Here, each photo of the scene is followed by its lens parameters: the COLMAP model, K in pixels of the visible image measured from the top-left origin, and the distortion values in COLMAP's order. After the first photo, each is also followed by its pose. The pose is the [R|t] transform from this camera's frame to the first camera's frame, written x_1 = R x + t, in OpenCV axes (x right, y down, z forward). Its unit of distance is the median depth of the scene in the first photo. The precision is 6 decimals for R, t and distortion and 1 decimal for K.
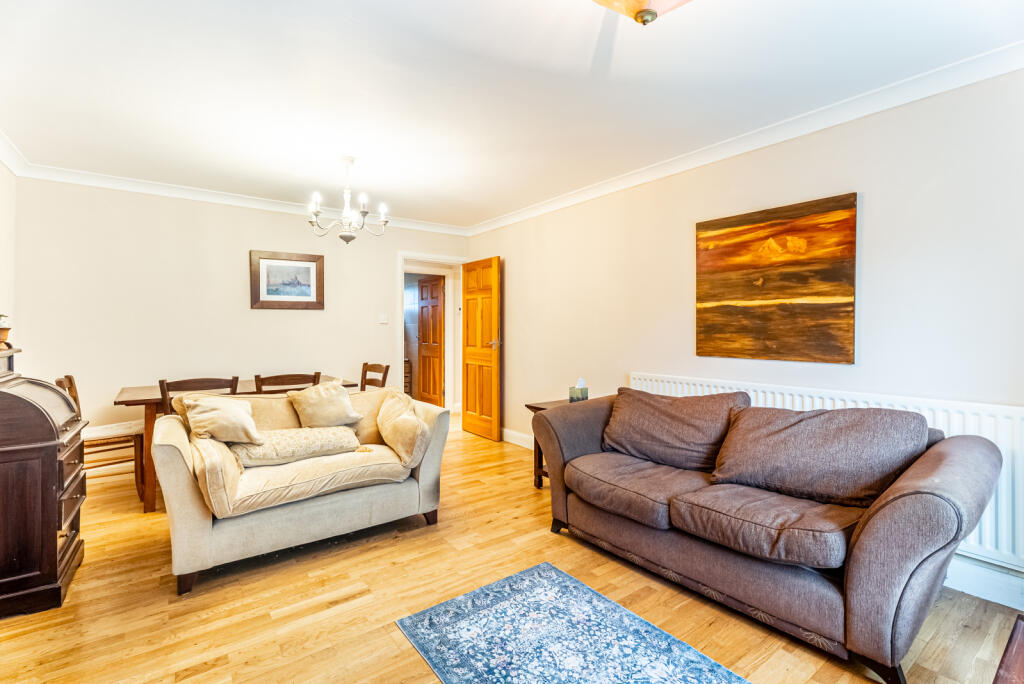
lens RADIAL K [[459.7, 0, 513.9], [0, 459.7, 331.0], [0, 0, 1]] dist [0.000665, 0.000510]
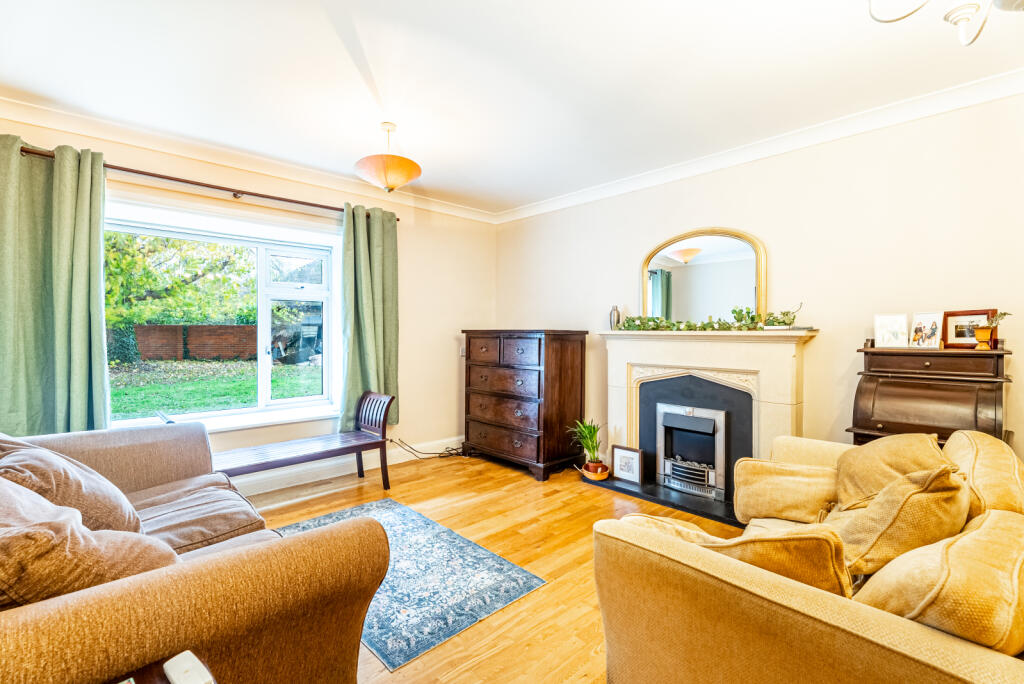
lens RADIAL K [[459.7, 0, 513.9], [0, 459.7, 331.0], [0, 0, 1]] dist [0.000665, 0.000510]
pose [[-0.992754, 0.001522, -0.120153, -0.031508], [0.001312, 0.999997, 0.001830, -0.003920], [0.120155, 0.001659, -0.992754, 1.942529]]
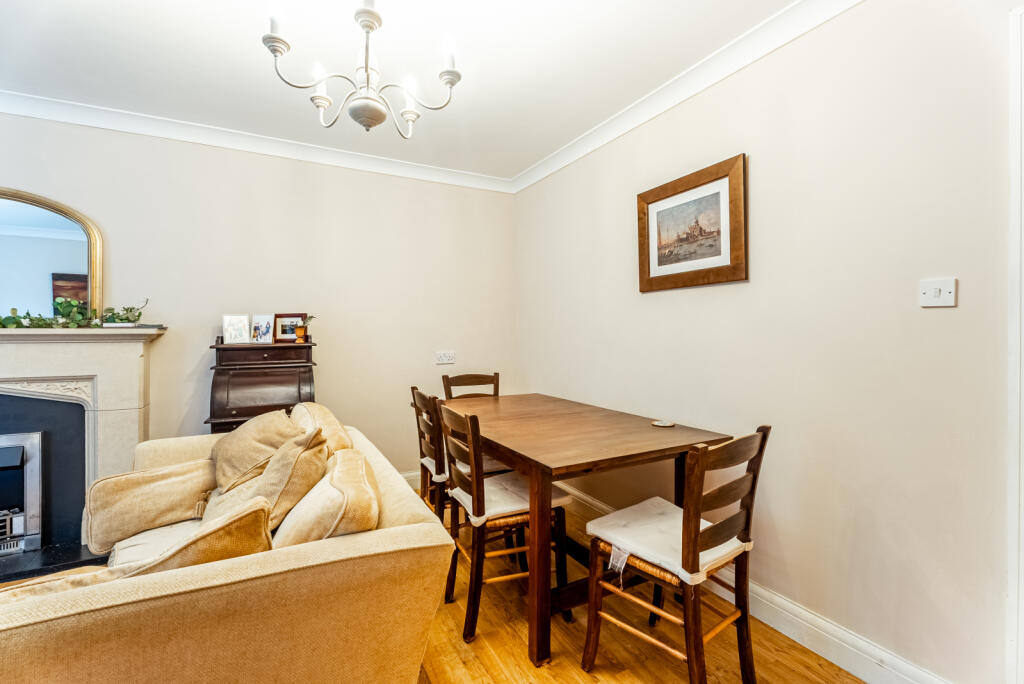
lens RADIAL K [[459.7, 0, 513.9], [0, 459.7, 331.0], [0, 0, 1]] dist [0.000665, 0.000510]
pose [[-0.144173, 0.003540, -0.989546, 0.083470], [-0.003319, 0.999986, 0.004061, -0.002863], [0.989547, 0.003869, -0.144159, 1.888838]]
